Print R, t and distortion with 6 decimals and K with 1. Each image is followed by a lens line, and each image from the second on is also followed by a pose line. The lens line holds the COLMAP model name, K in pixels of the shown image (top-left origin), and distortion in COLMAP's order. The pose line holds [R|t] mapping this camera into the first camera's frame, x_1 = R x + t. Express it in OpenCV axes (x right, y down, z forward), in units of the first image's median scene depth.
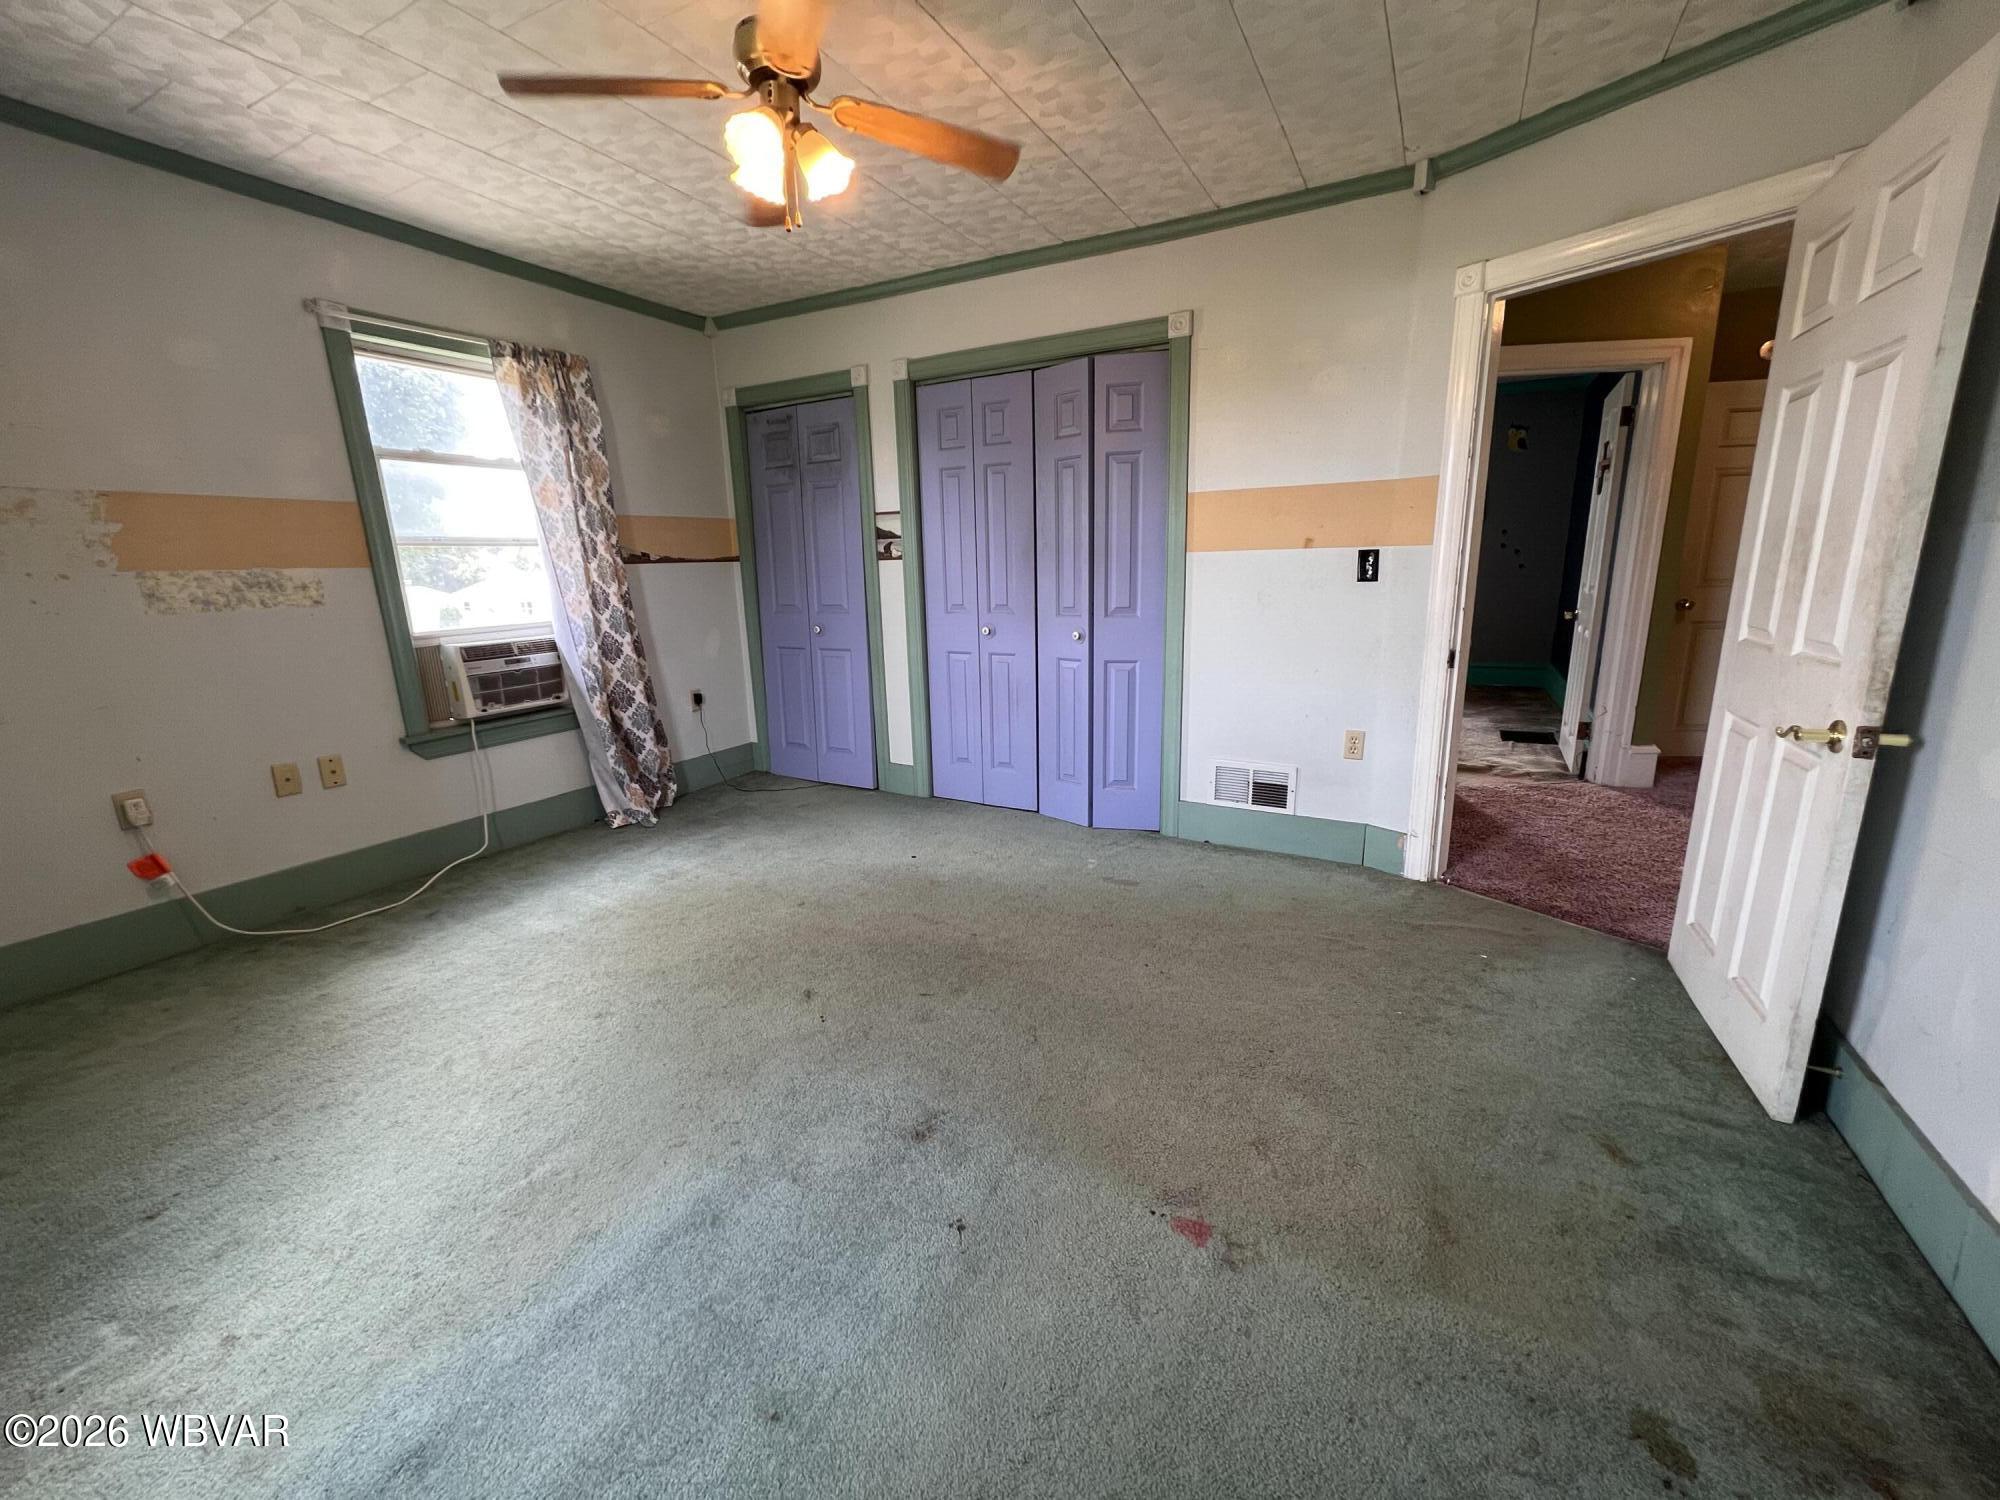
lens RADIAL K [[800.7, 0, 1000.0], [0, 800.7, 750.0], [0, 0, 1]] dist [0.001169, 0.000499]
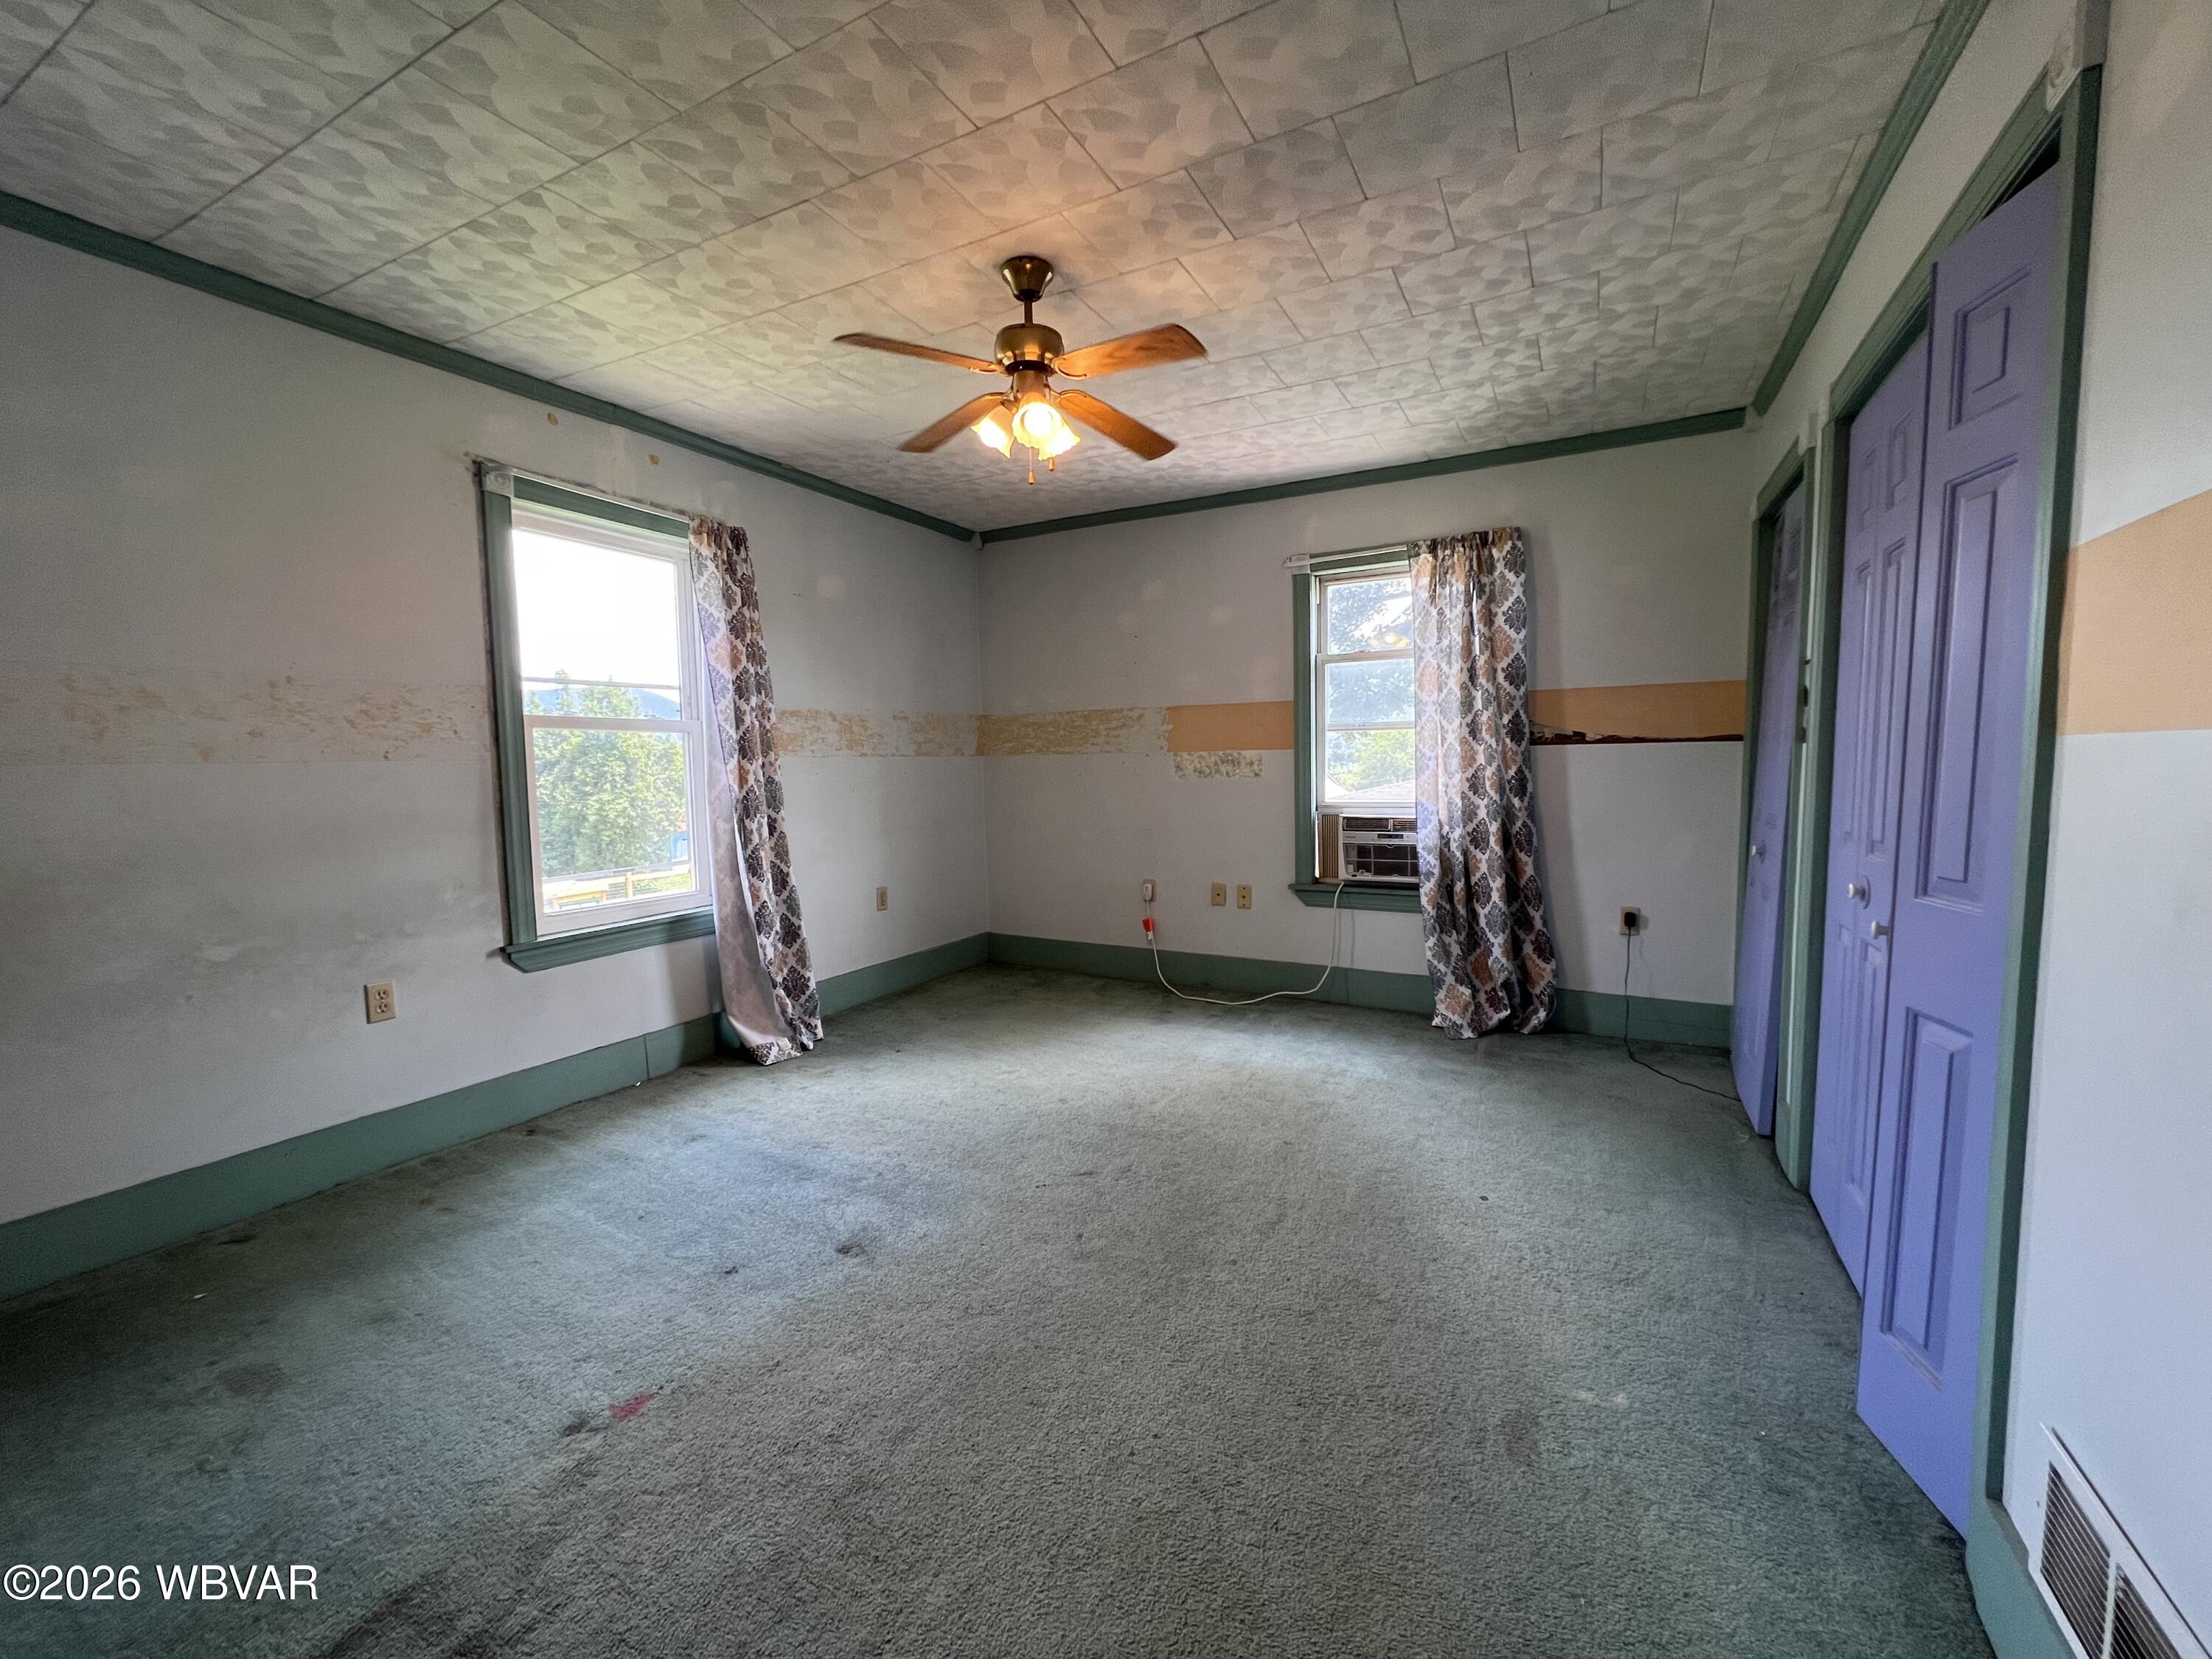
lens RADIAL K [[893.2, 0, 1113.2], [0, 893.2, 836.5], [0, 0, 1]] dist [-0.000985, 0.000019]
pose [[0.003677, 0.111650, -0.993741, 0.591362], [-0.212759, 0.971083, 0.108316, -0.168717], [0.977098, 0.211029, 0.027325, 0.643233]]
